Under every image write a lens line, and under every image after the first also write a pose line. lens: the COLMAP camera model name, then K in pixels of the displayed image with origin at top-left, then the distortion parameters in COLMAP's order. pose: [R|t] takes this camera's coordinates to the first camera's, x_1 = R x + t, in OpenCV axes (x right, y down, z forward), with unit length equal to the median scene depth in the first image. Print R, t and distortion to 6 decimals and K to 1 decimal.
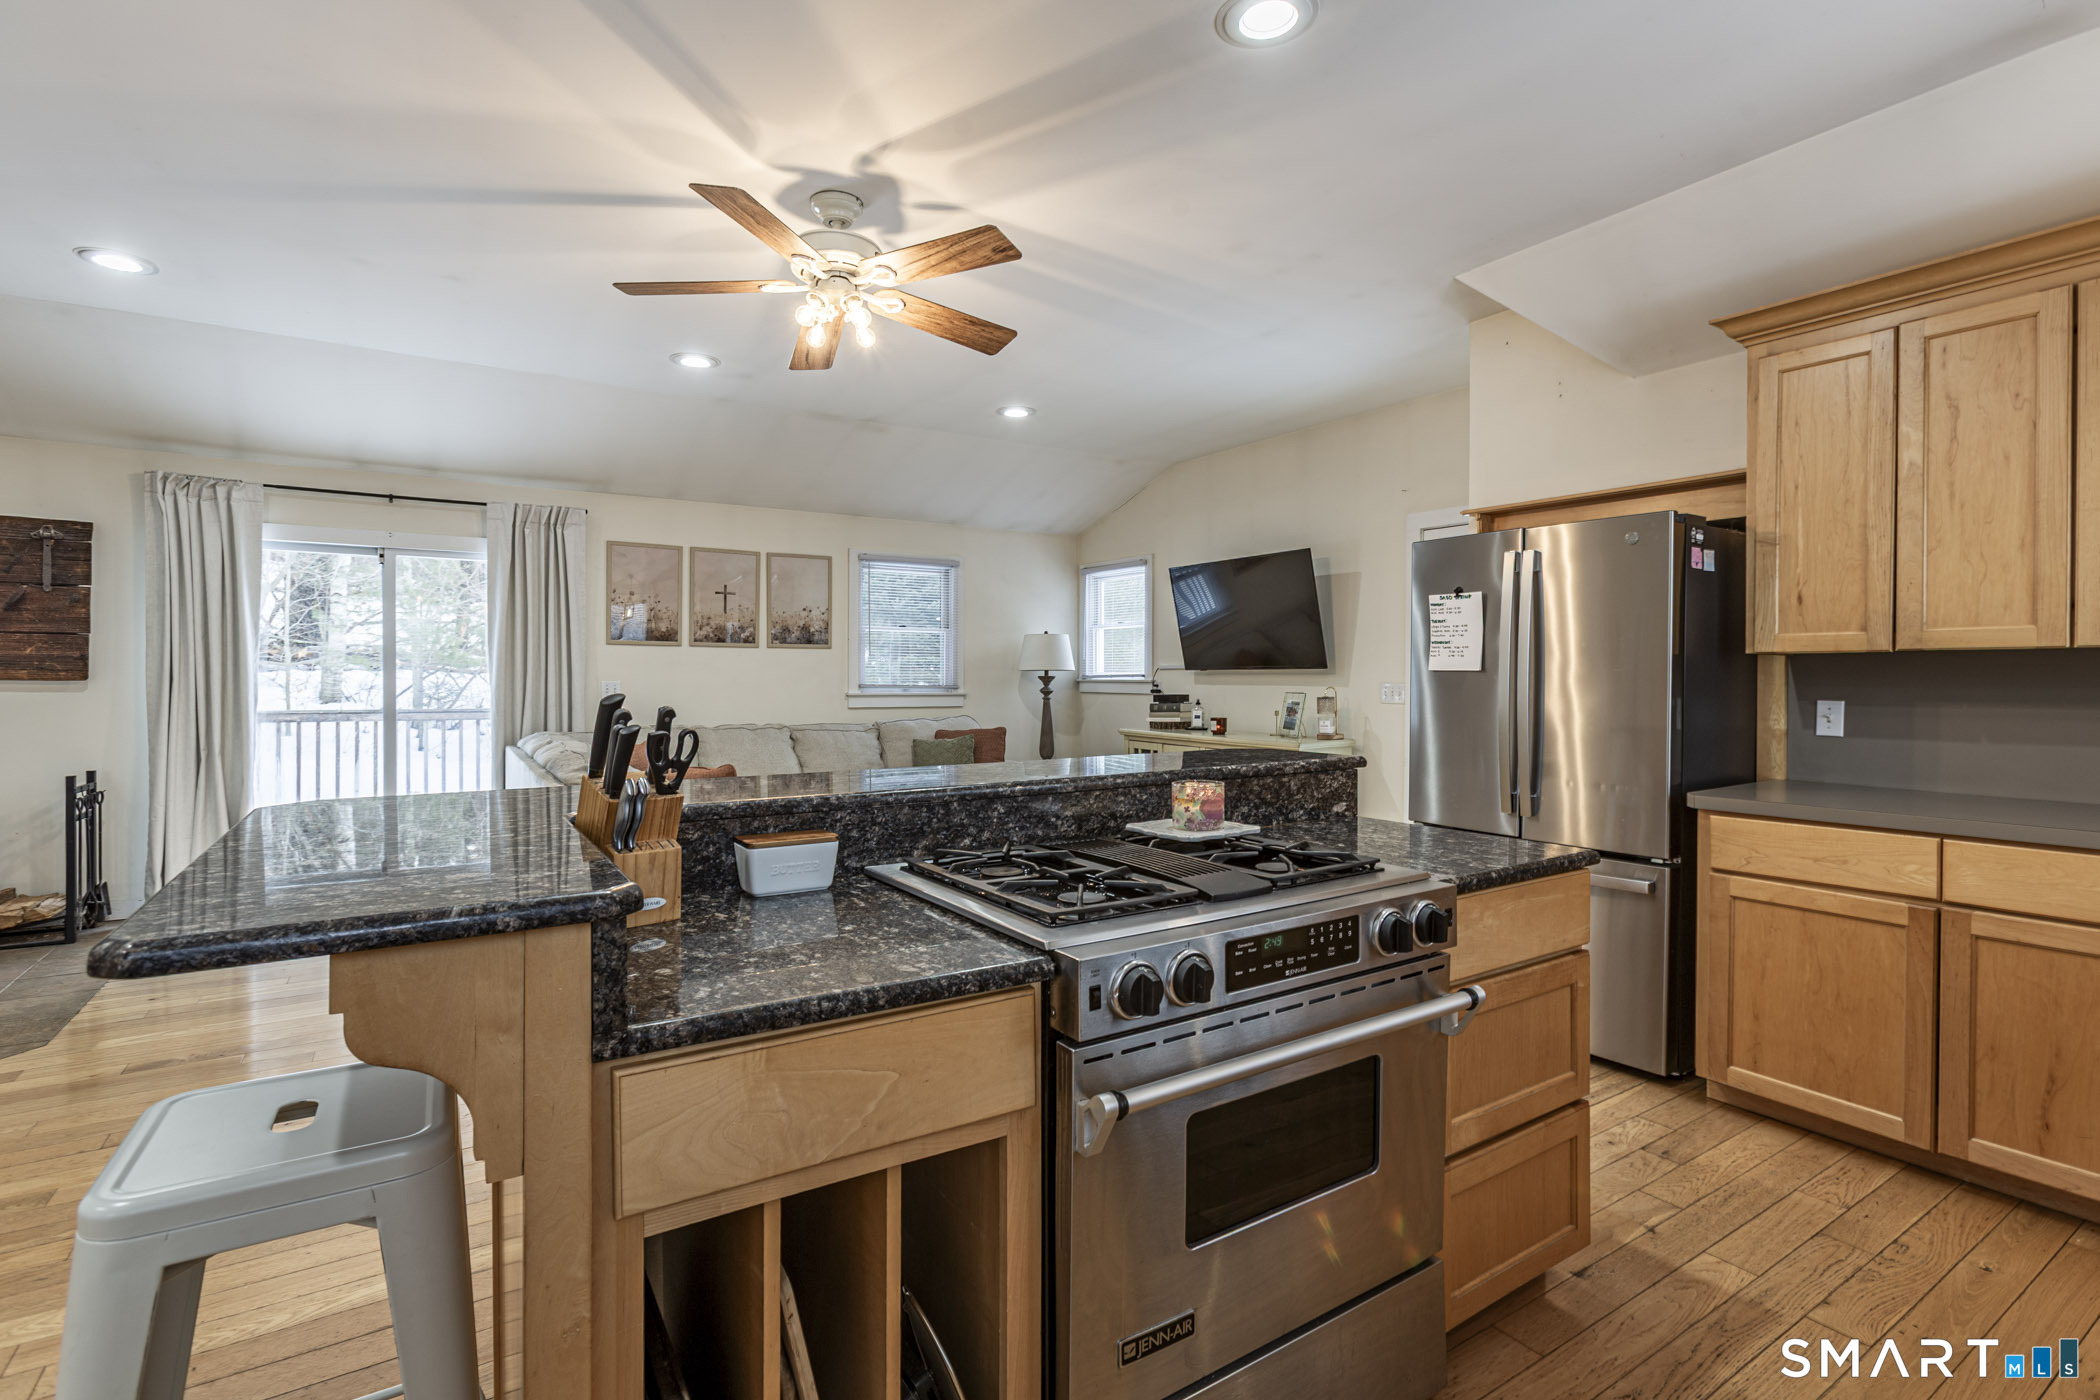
lens RADIAL K [[954.5, 0, 1081.1], [0, 954.5, 687.0], [0, 0, 1]] dist [0.000477, 0.000900]
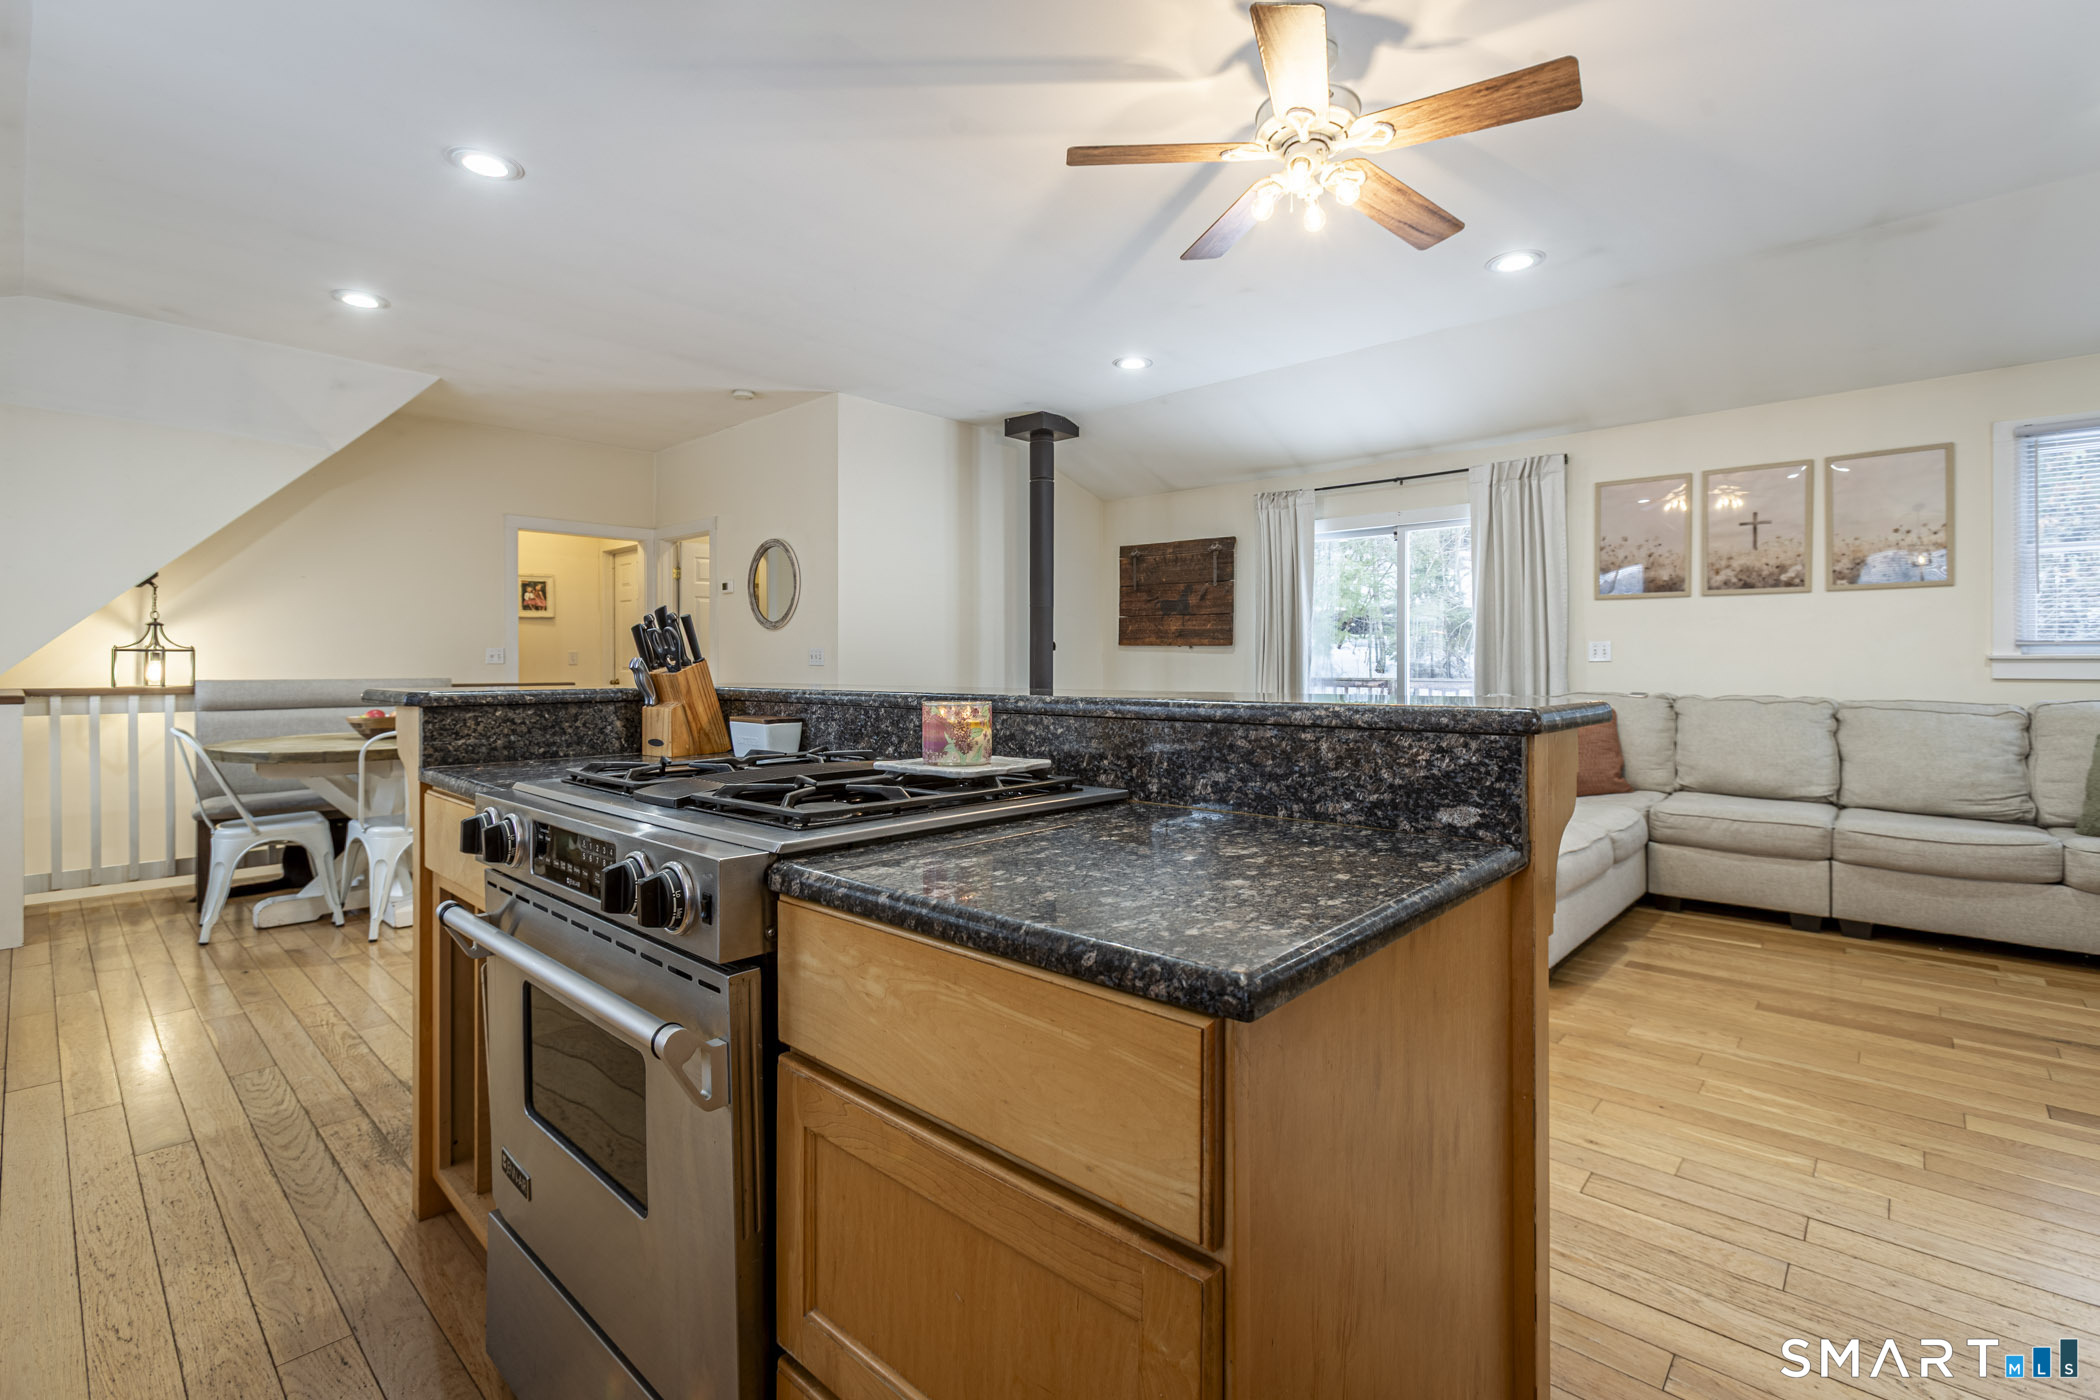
lens RADIAL K [[989.5, 0, 1053.4], [0, 989.5, 664.8], [0, 0, 1]] dist [0.003986, 0.001062]
pose [[0.221054, -0.002220, -0.975259, 0.424828], [-0.009766, 0.999942, -0.004490, 0.036030], [0.975213, 0.010516, 0.221019, 0.437435]]
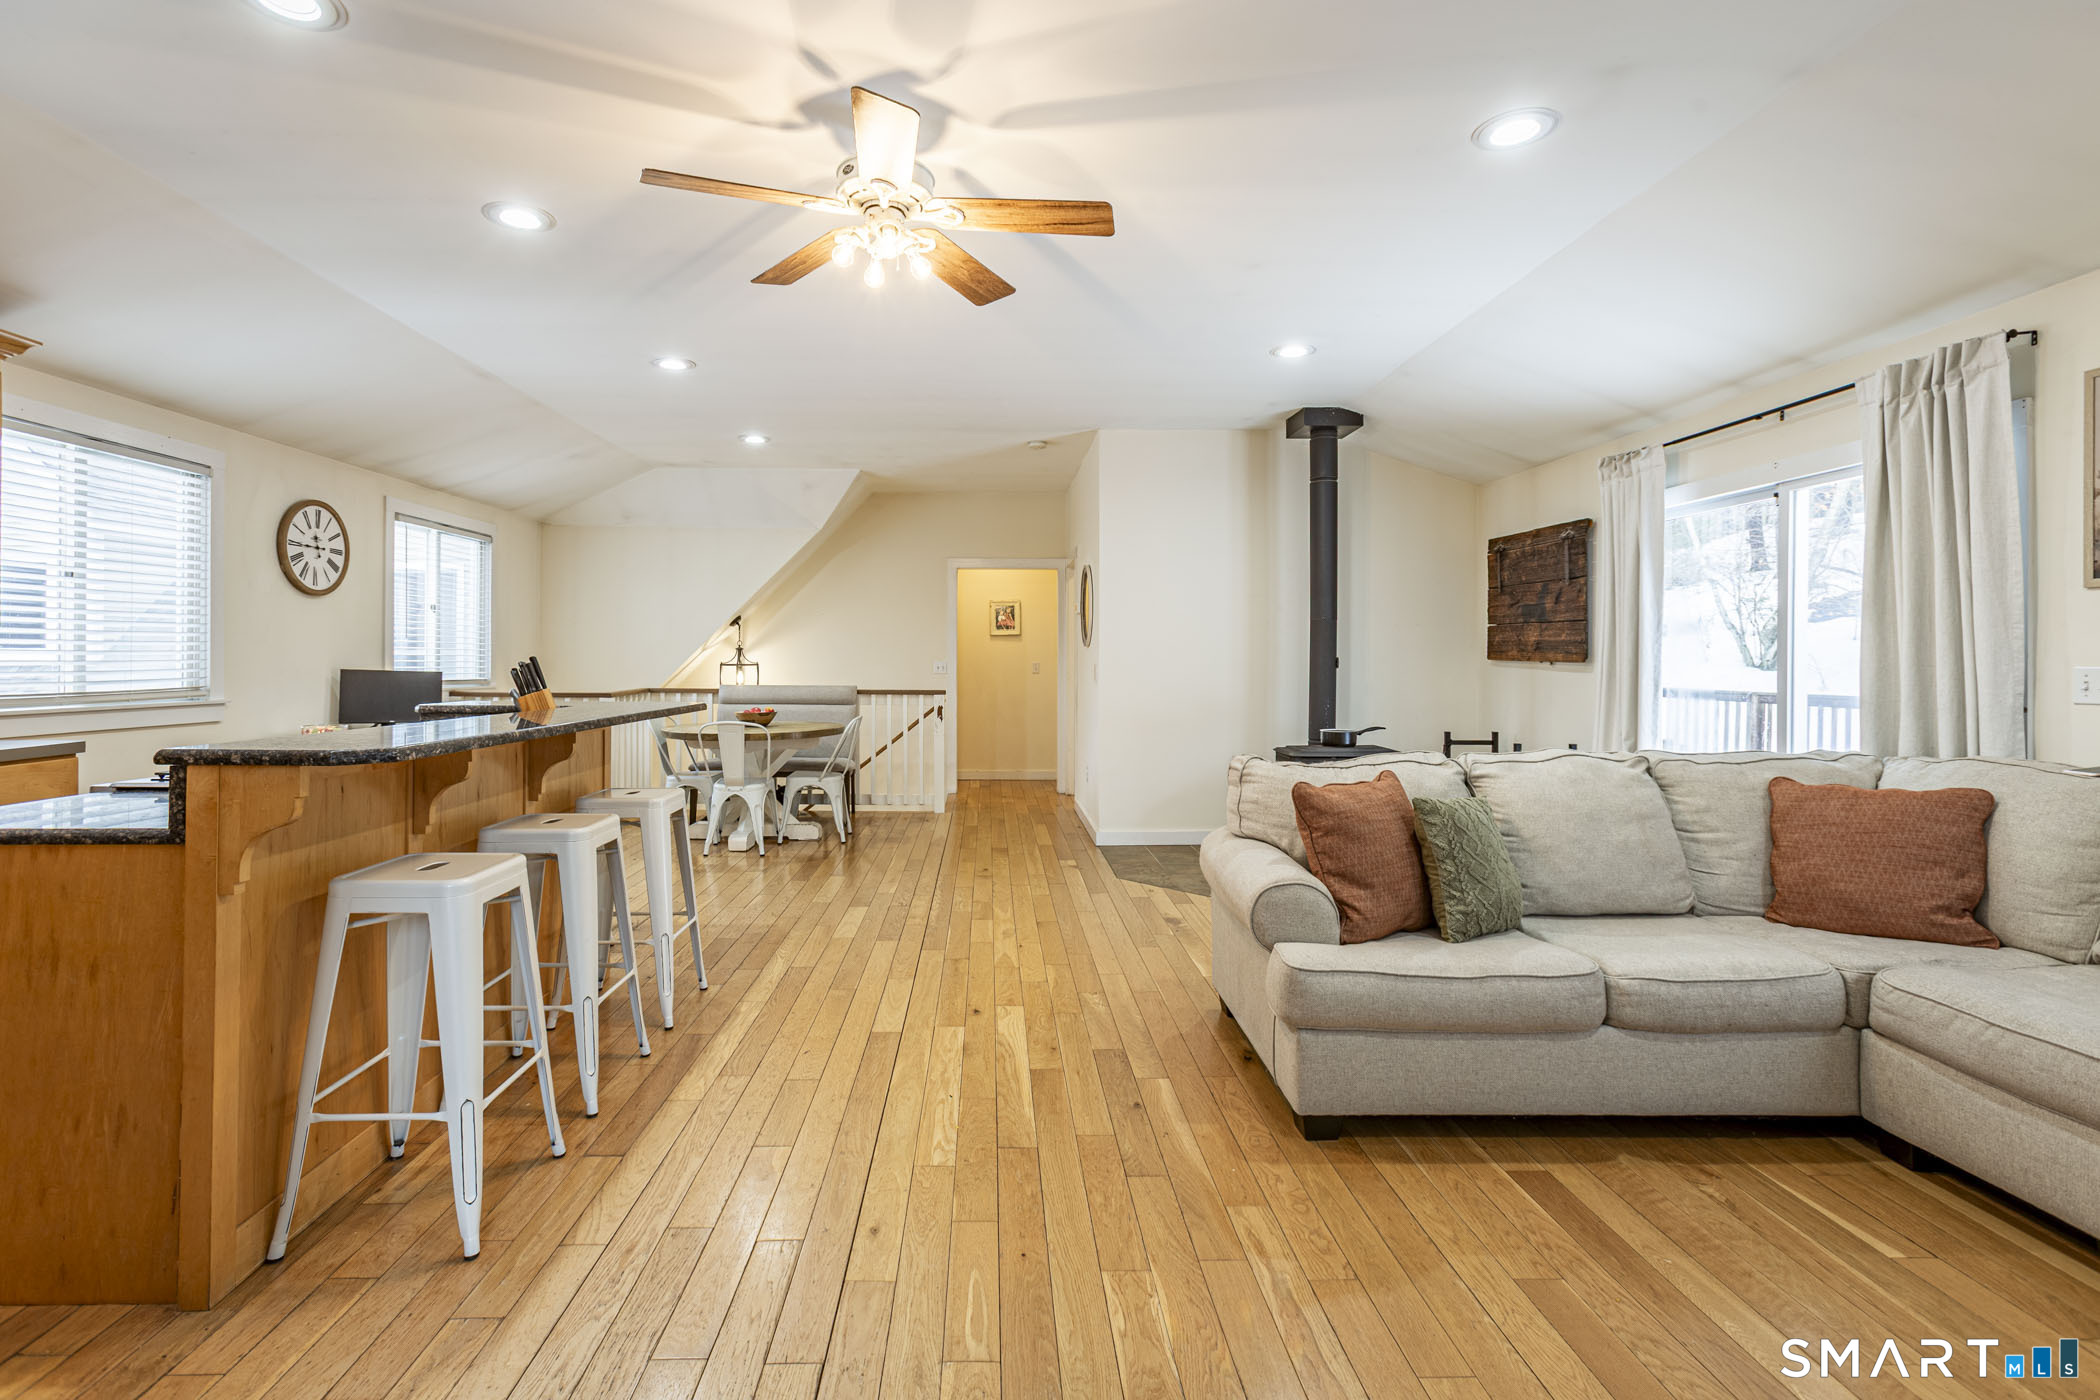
lens RADIAL K [[1001.9, 0, 981.7], [0, 1001.9, 656.1], [0, 0, 1]] dist [-0.008956, 0.010992]
pose [[-0.585933, -0.009009, -0.810310, 0.339500], [-0.016415, 0.999865, 0.000753, -0.003920], [0.810193, 0.013742, -0.586002, 1.226004]]
